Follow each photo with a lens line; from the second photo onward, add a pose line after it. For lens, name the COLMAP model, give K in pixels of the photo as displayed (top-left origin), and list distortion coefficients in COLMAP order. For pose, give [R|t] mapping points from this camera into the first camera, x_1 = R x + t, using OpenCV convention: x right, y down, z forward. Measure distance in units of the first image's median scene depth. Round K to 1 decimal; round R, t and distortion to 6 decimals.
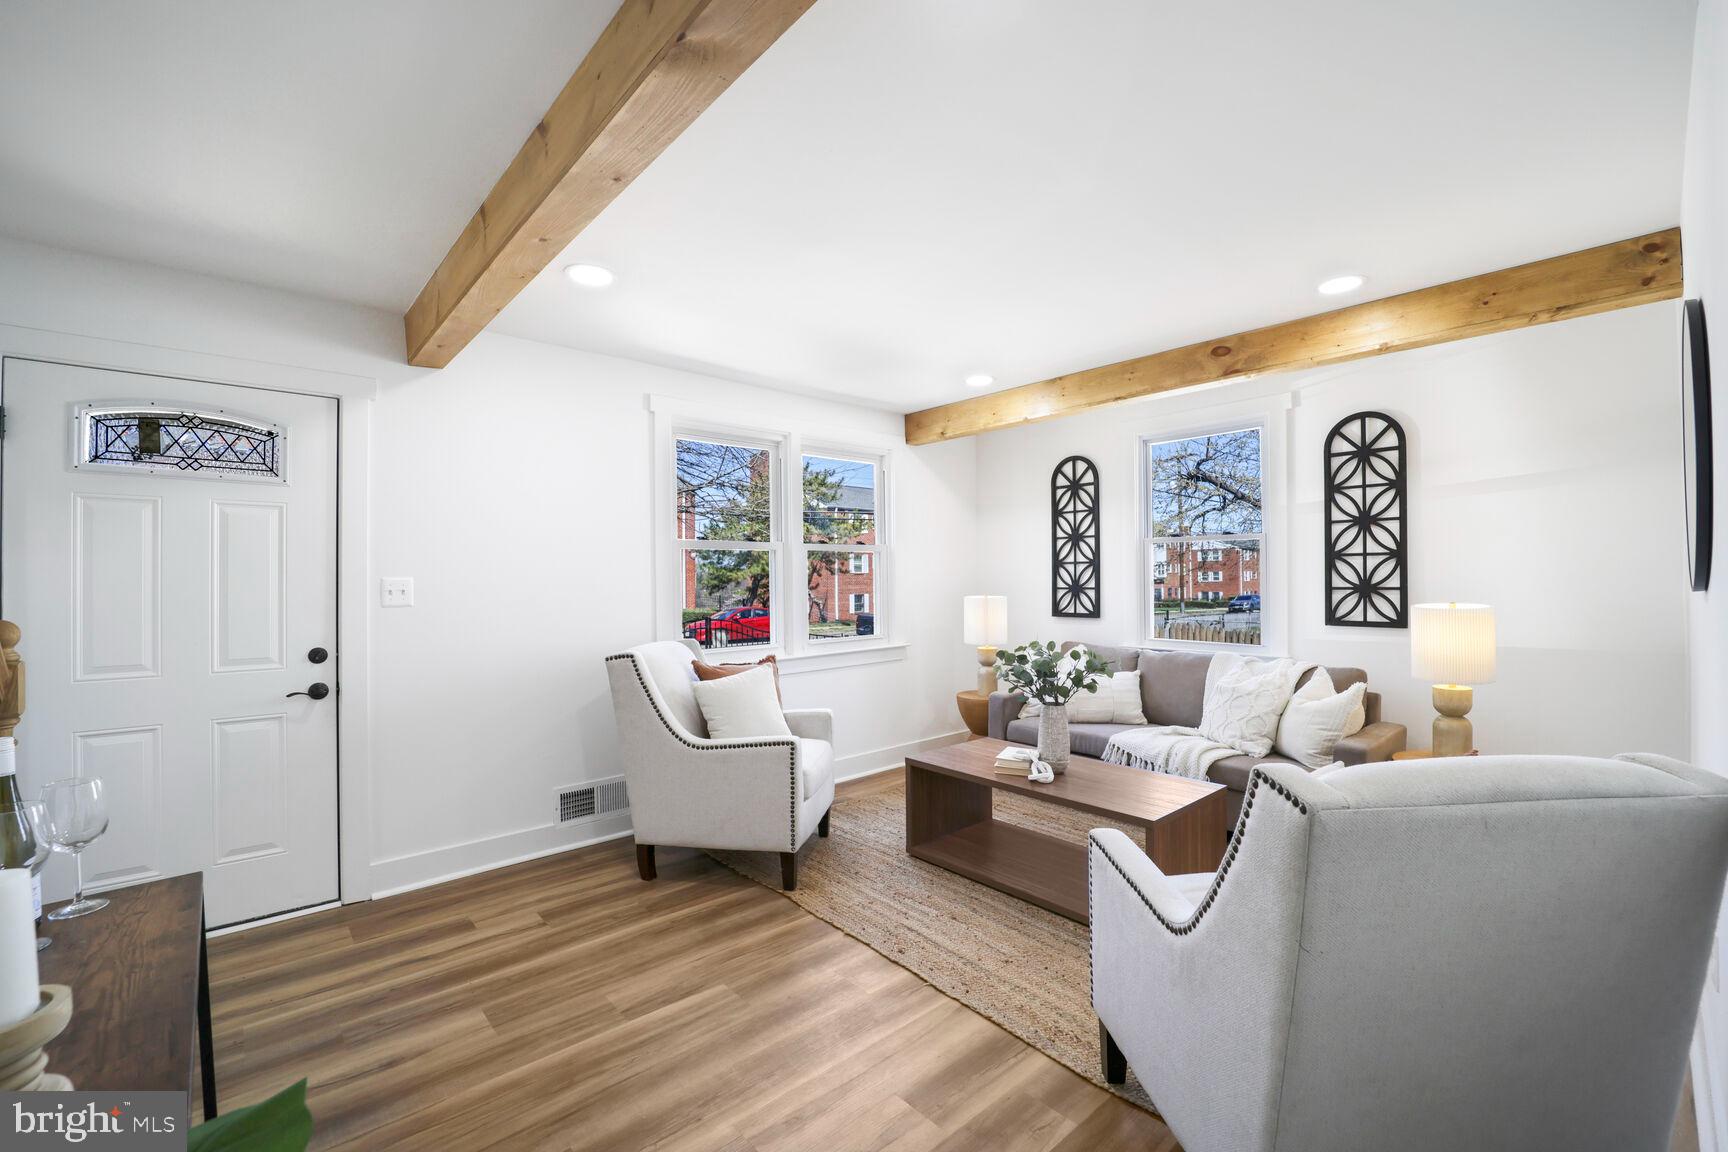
lens RADIAL K [[709.6, 0, 860.6], [0, 709.6, 573.7], [0, 0, 1]] dist [-0.025330, 0.000275]
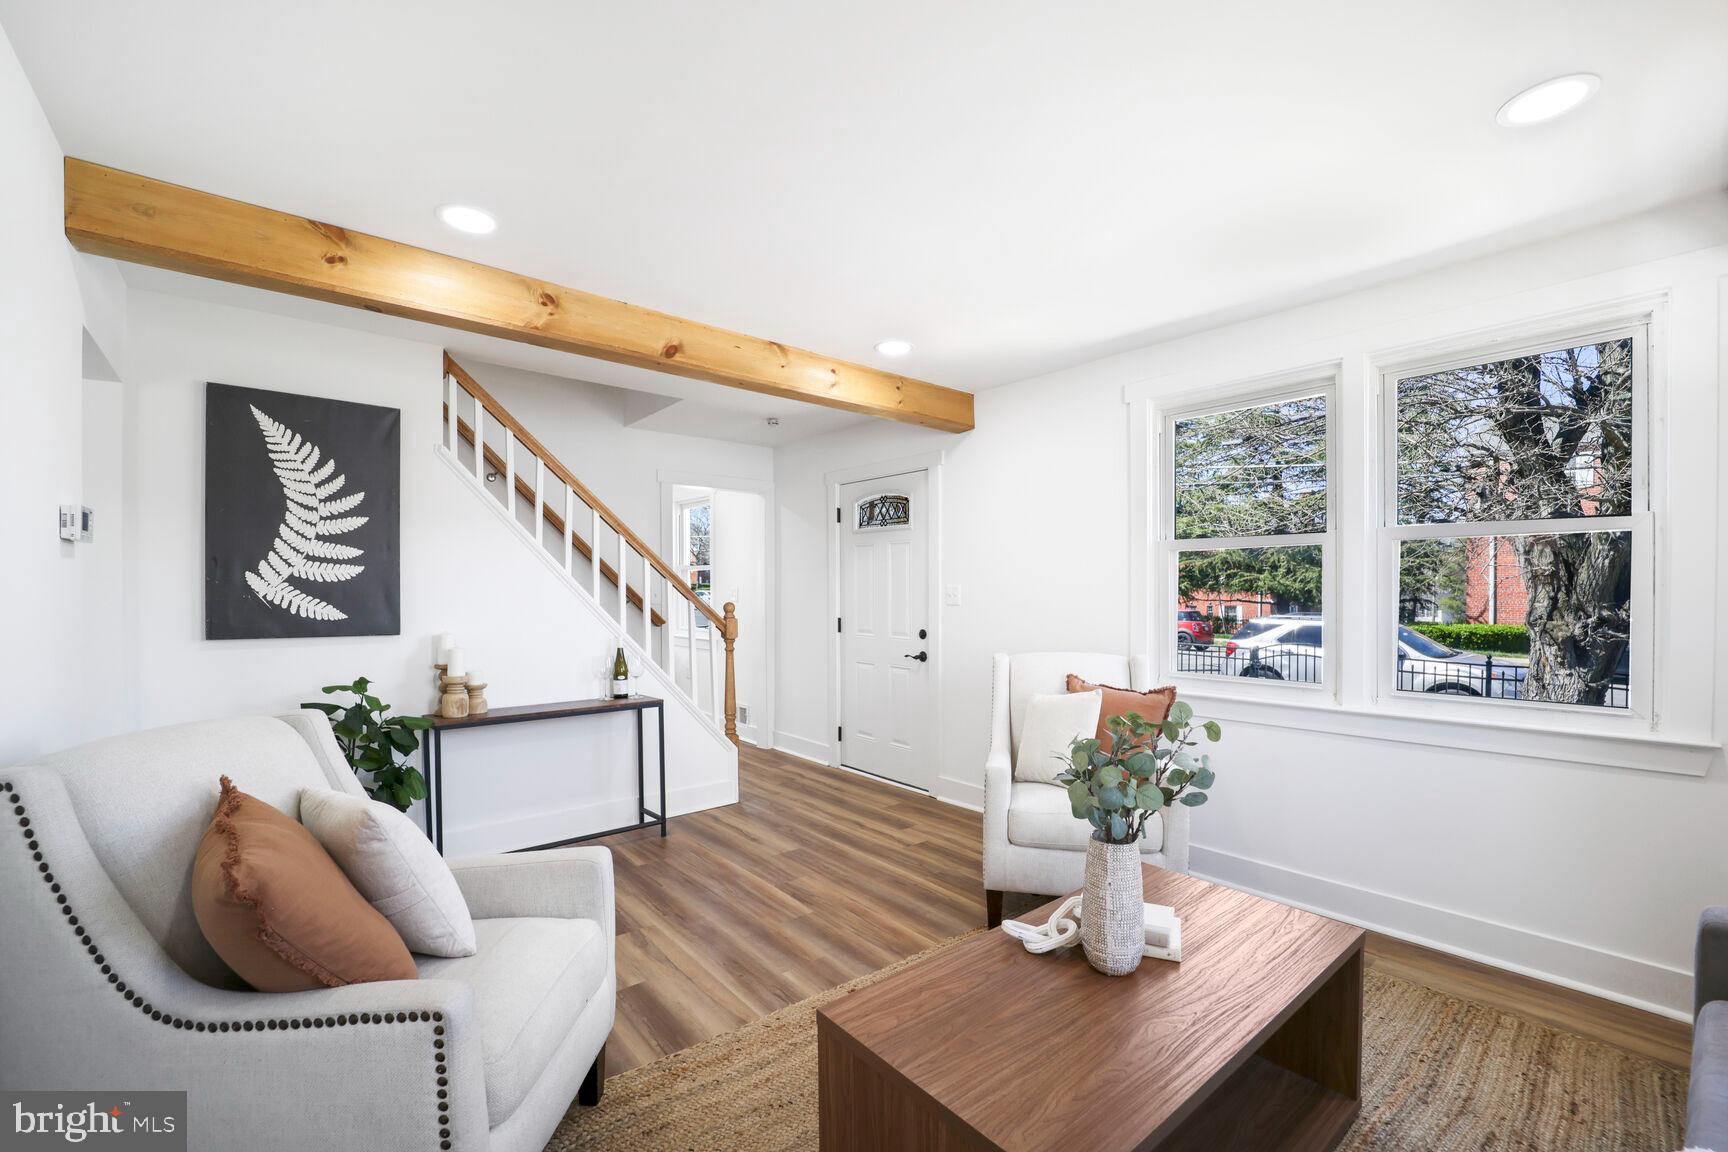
lens RADIAL K [[709.6, 0, 866.6], [0, 709.6, 594.2], [0, 0, 1]] dist [-0.025330, 0.000275]
pose [[-0.021865, 0.014844, -0.999651, 0.769064], [0.009857, 0.999844, 0.014631, 0.001638], [0.999712, -0.009533, -0.022008, 0.827280]]
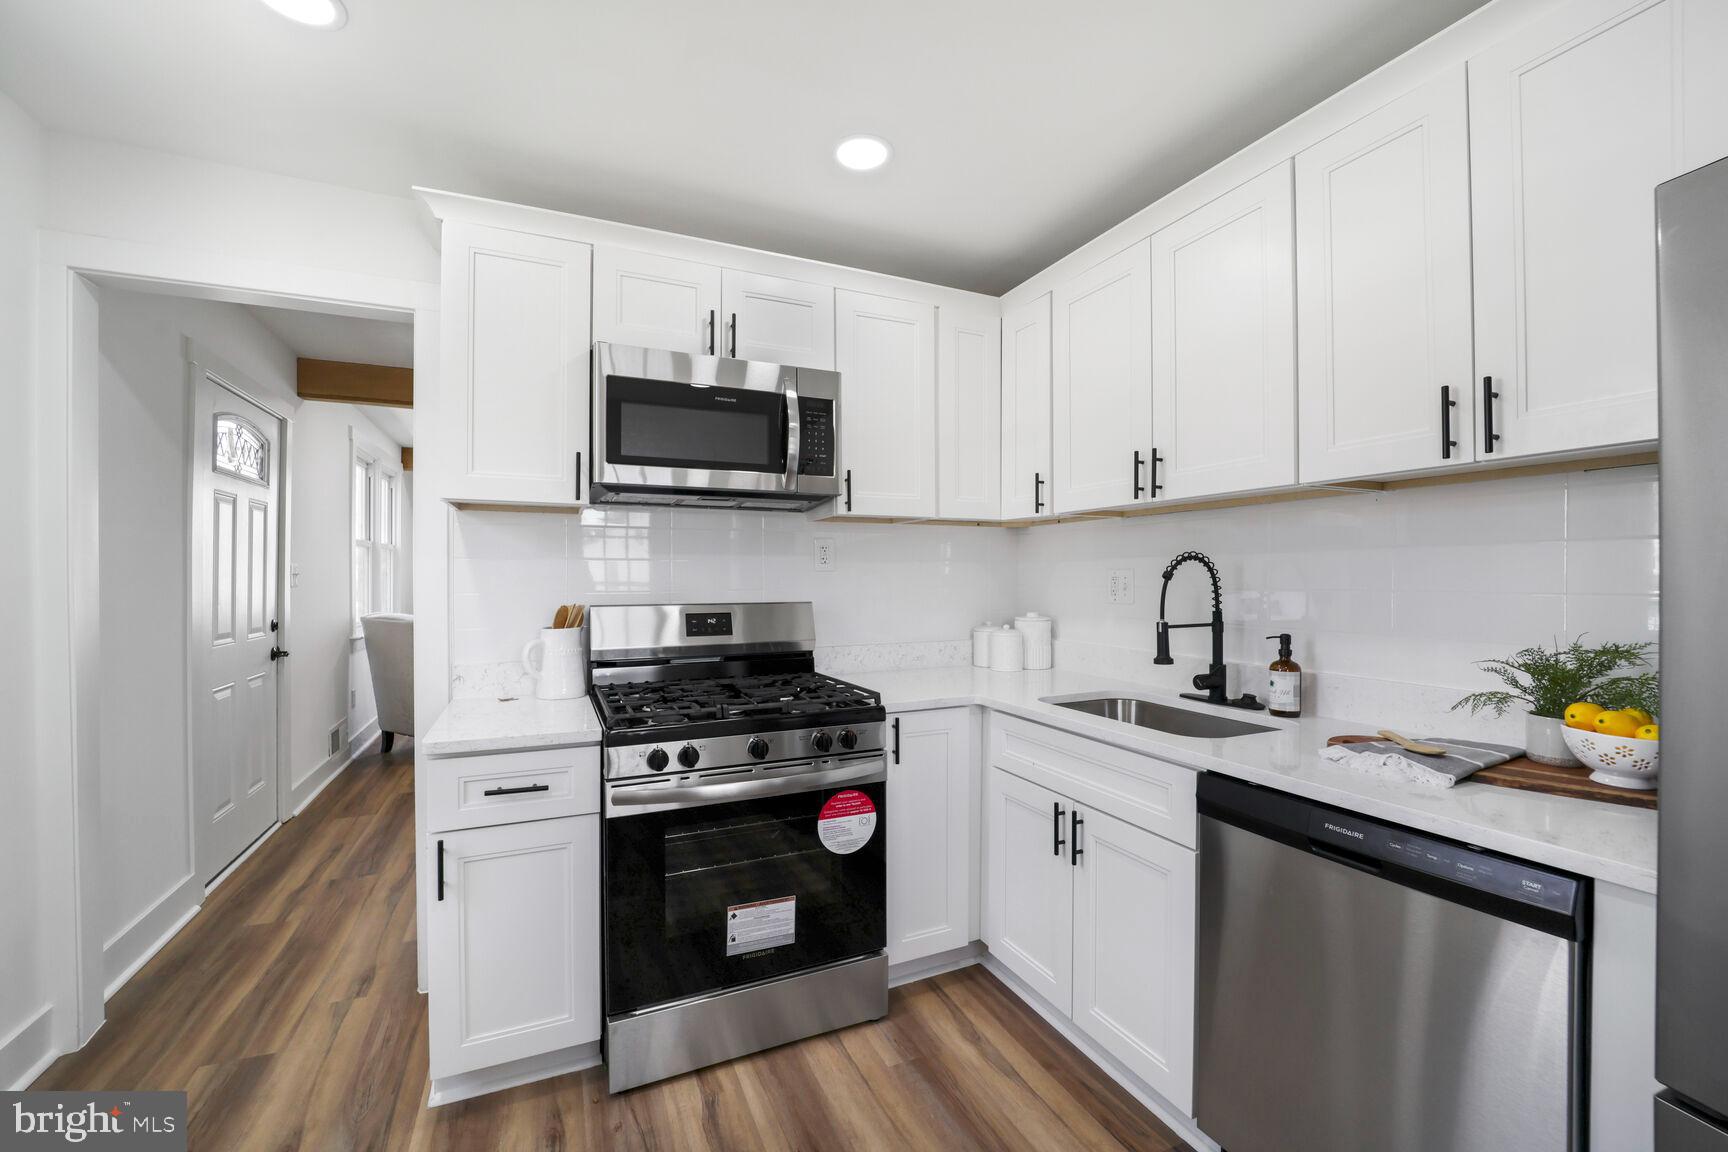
lens RADIAL K [[709.6, 0, 869.9], [0, 709.6, 574.2], [0, 0, 1]] dist [-0.025330, 0.000275]
pose [[0.291480, 0.013397, 0.956483, -1.518389], [-0.016562, 0.999823, -0.008957, 0.015928], [-0.956434, -0.013231, 0.291650, -0.355094]]
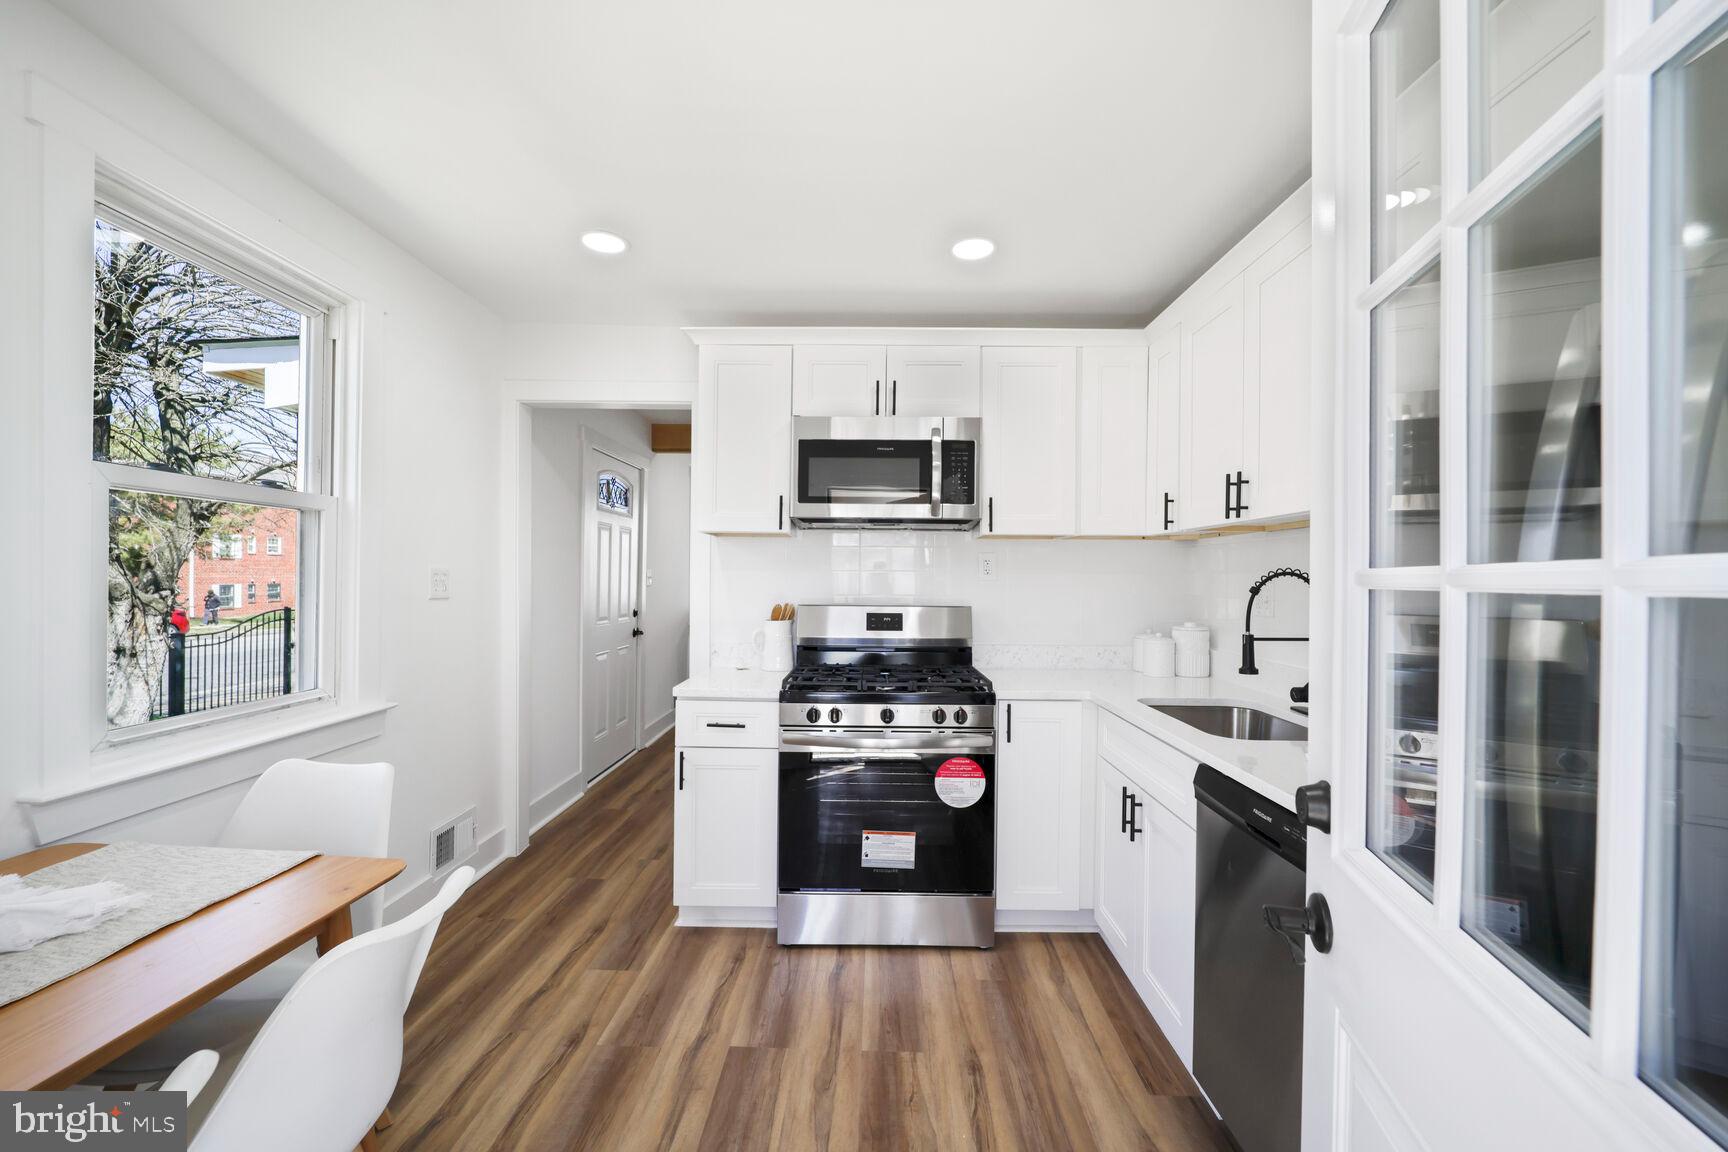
lens RADIAL K [[709.6, 0, 863.9], [0, 709.6, 570.0], [0, 0, 1]] dist [-0.025330, 0.000275]
pose [[0.673839, 0.024220, 0.738481, -1.582151], [-0.028145, 0.999579, -0.007102, 0.002115], [-0.738342, -0.015999, 0.674237, -0.611396]]
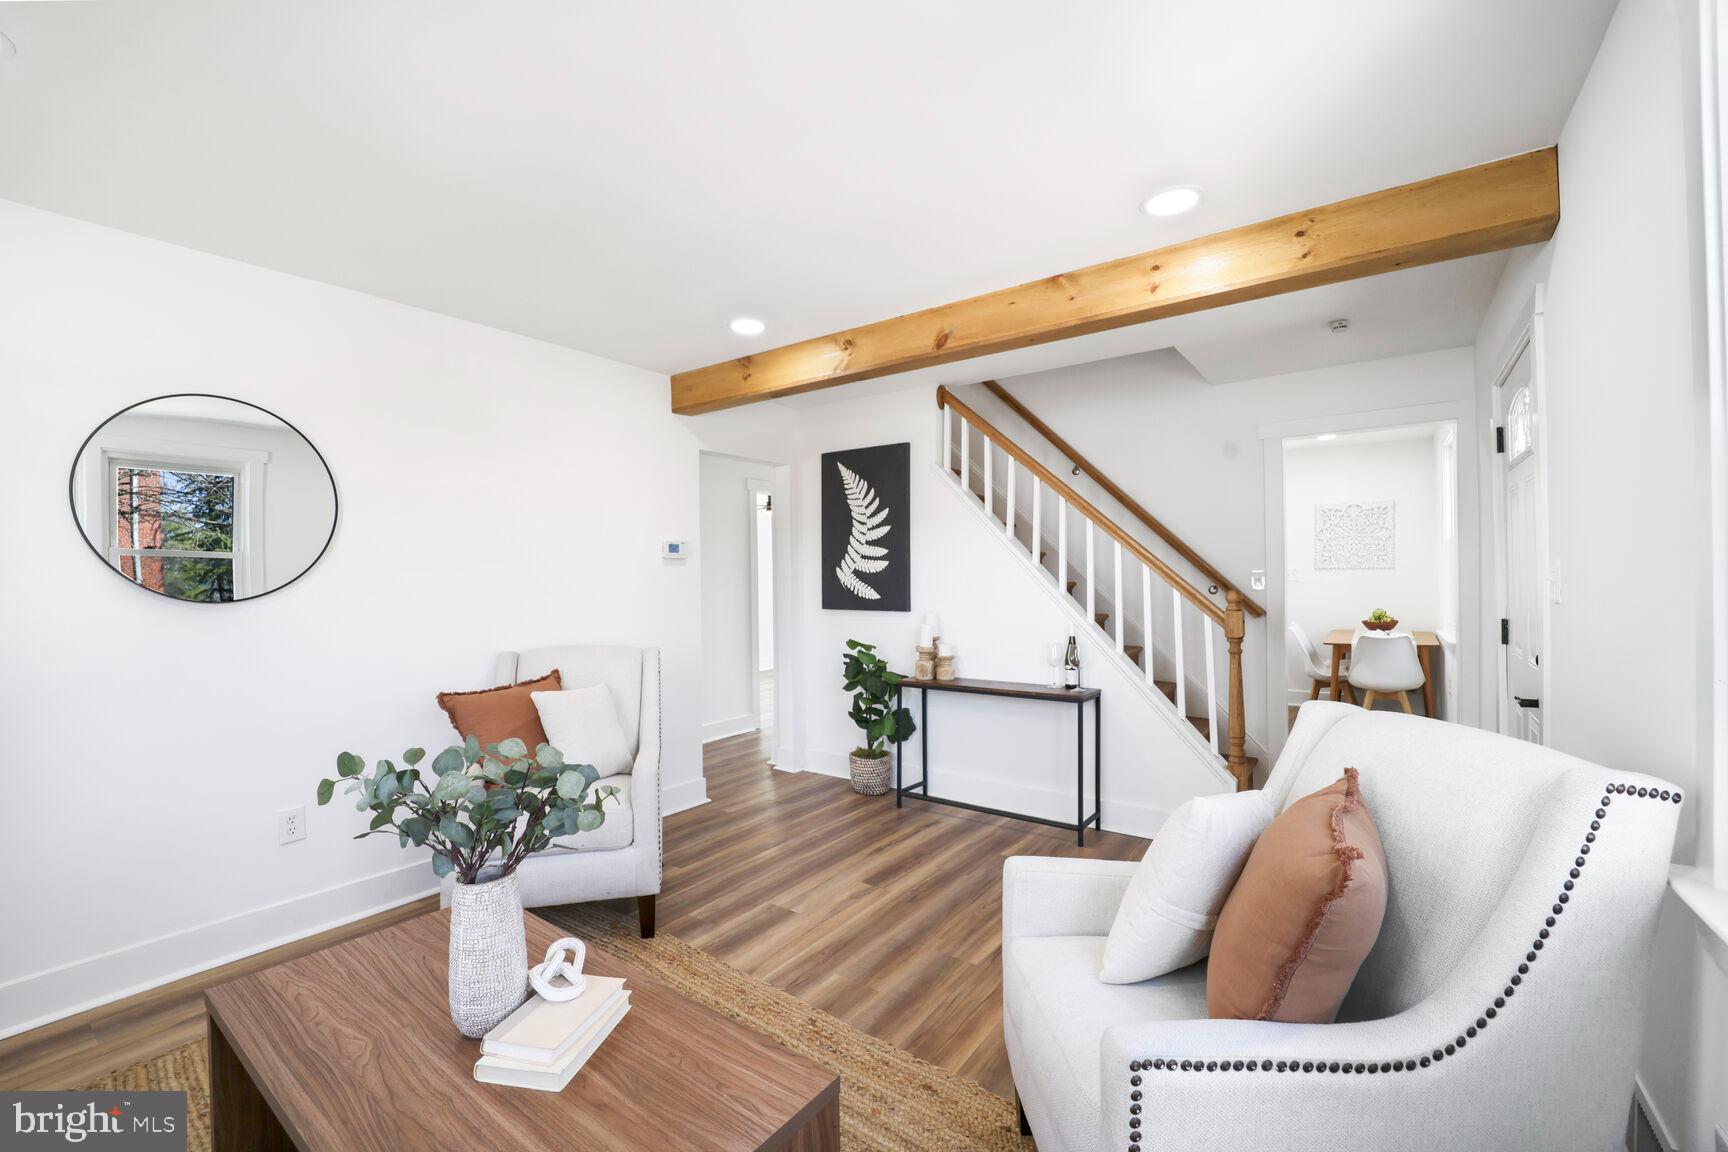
lens RADIAL K [[709.6, 0, 869.7], [0, 709.6, 573.5], [0, 0, 1]] dist [-0.025330, 0.000275]
pose [[-0.975021, 0.021742, -0.221046, 0.128710], [0.024979, 0.999618, -0.011859, 0.009893], [0.220703, -0.017085, -0.975191, 1.461020]]
